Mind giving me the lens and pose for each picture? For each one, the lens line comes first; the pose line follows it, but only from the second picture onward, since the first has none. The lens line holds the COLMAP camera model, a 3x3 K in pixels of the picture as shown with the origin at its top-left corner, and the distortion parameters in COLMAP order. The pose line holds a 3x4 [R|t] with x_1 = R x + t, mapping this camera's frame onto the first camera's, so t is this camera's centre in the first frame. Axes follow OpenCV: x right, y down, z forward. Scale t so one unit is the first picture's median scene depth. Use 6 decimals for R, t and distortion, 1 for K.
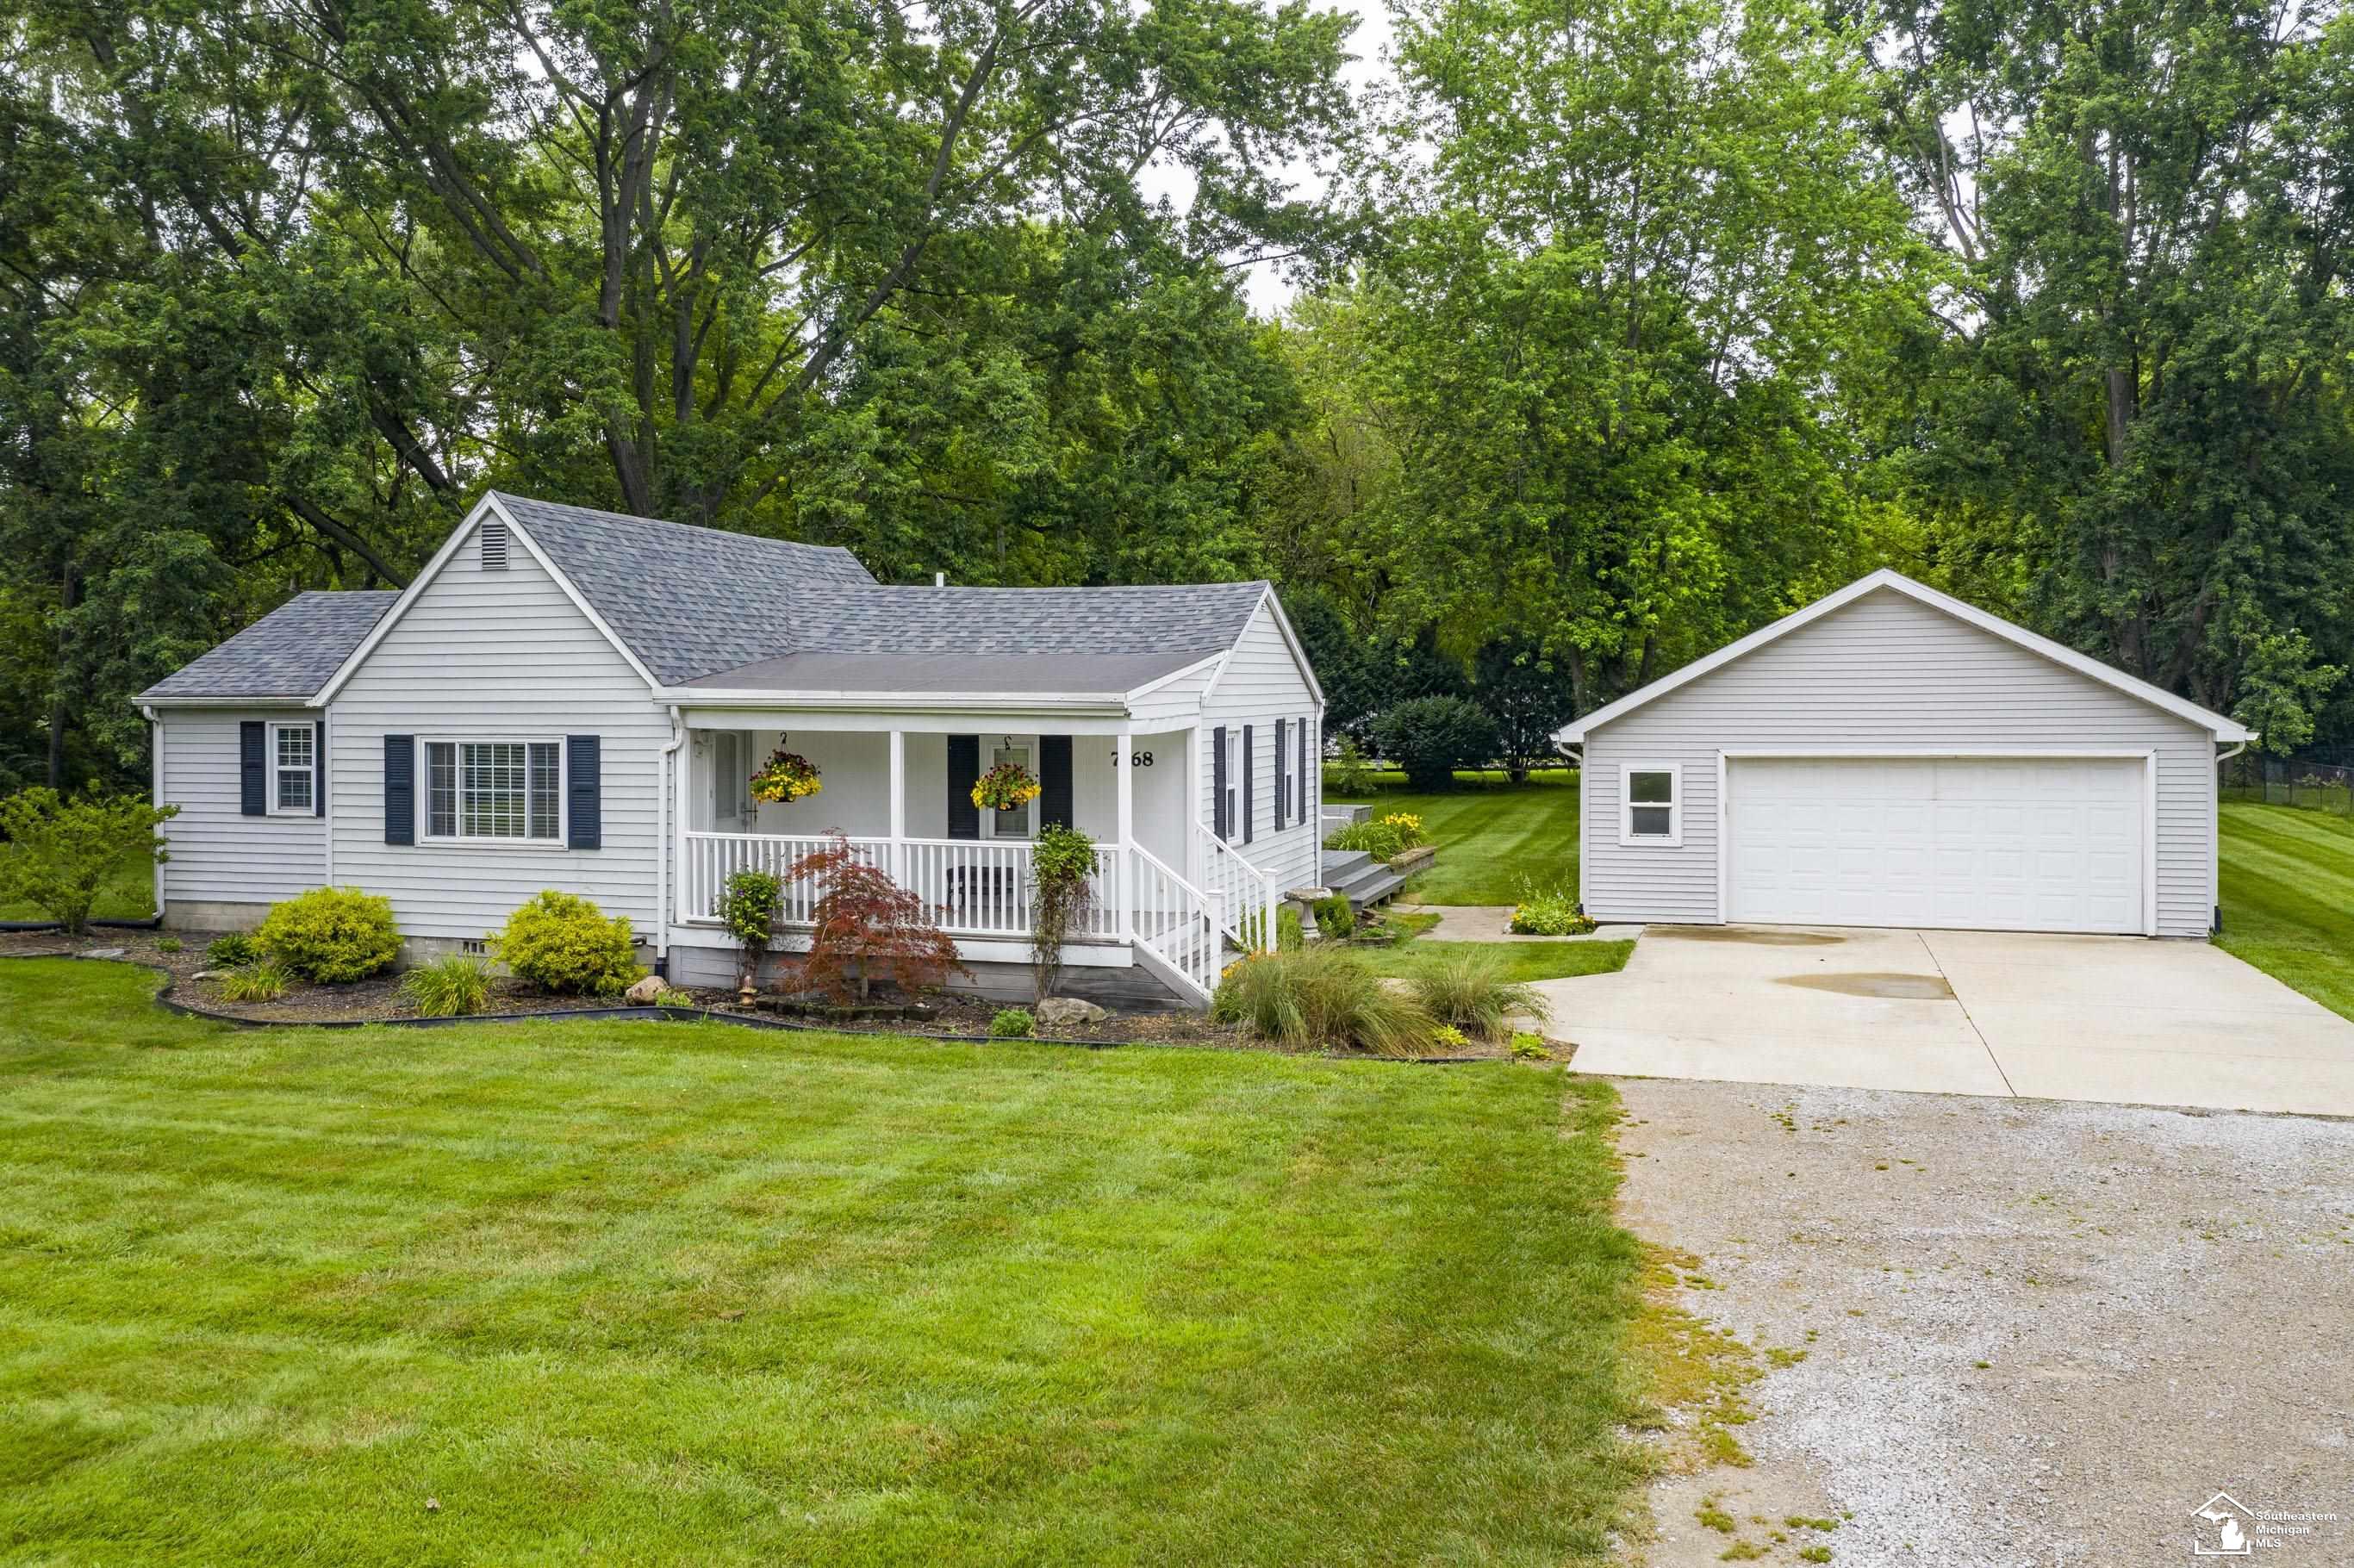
lens RADIAL K [[1976.7, 0, 1177.0], [0, 1976.7, 784.0], [0, 0, 1]] dist [0.009236, 0.007444]
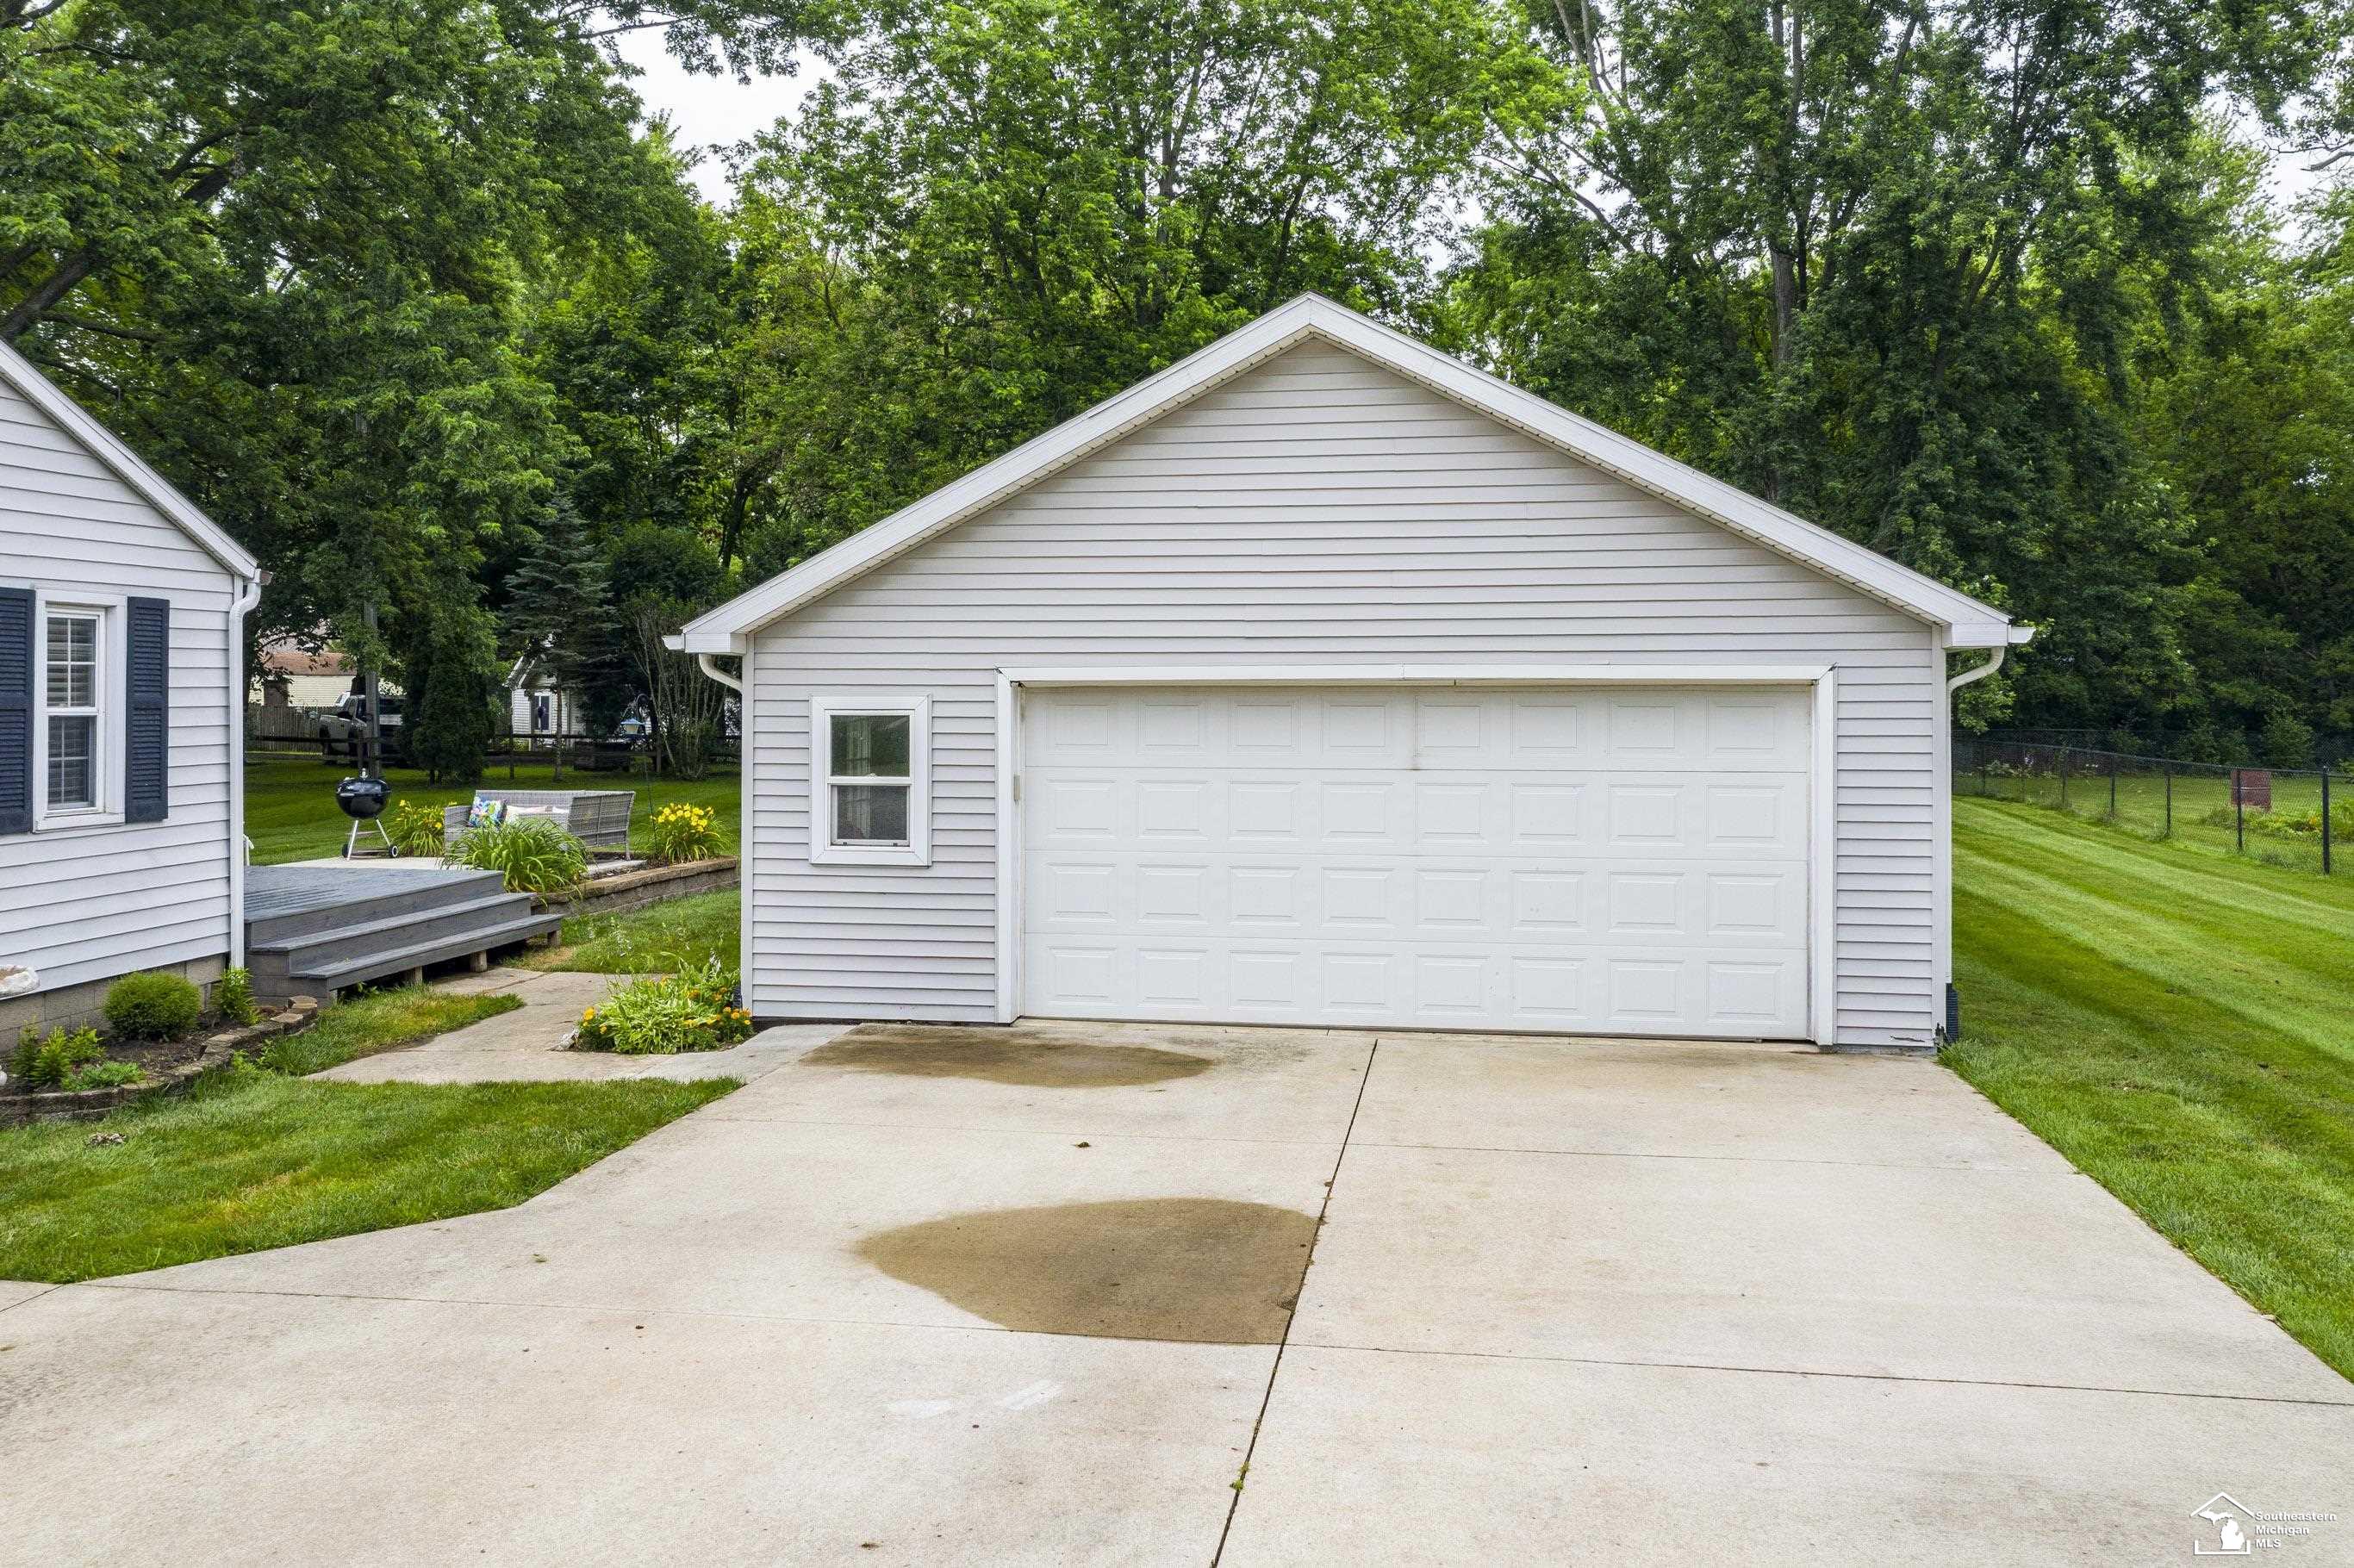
lens RADIAL K [[1976.7, 0, 1177.0], [0, 1976.7, 784.0], [0, 0, 1]] dist [0.009236, 0.007444]
pose [[0.989871, -0.000121, 0.141973, 0.243624], [0.000033, 1.000000, 0.000624, 0.010930], [-0.141973, -0.000613, 0.989870, 0.497839]]
